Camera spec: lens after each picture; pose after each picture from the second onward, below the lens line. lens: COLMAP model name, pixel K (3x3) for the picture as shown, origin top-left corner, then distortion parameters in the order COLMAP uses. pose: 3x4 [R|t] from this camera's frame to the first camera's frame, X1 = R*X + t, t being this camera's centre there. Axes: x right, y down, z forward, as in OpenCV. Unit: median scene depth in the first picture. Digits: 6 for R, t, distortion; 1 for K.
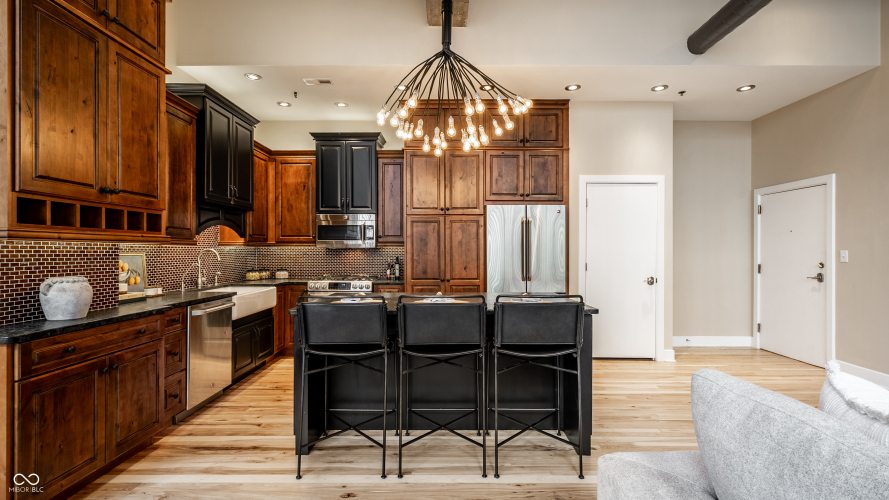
lens RADIAL K [[405.4, 0, 445.6], [0, 405.4, 251.5], [0, 0, 1]] dist [-0.004007, -0.000241]
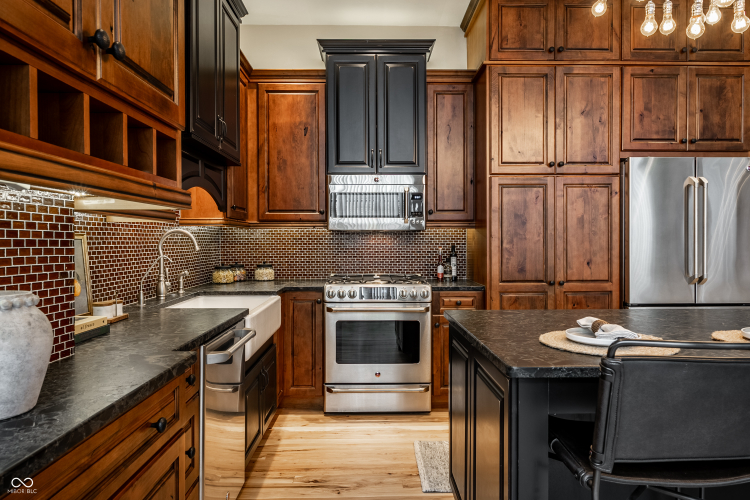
lens RADIAL K [[503.4, 0, 375.6], [0, 503.4, 247.9], [0, 0, 1]] dist [0.003672, 0.000540]
pose [[0.999805, -0.001134, 0.019728, -0.281660], [0.000880, 0.999917, 0.012889, 0.008727], [-0.019741, -0.012869, 0.999722, 0.259281]]
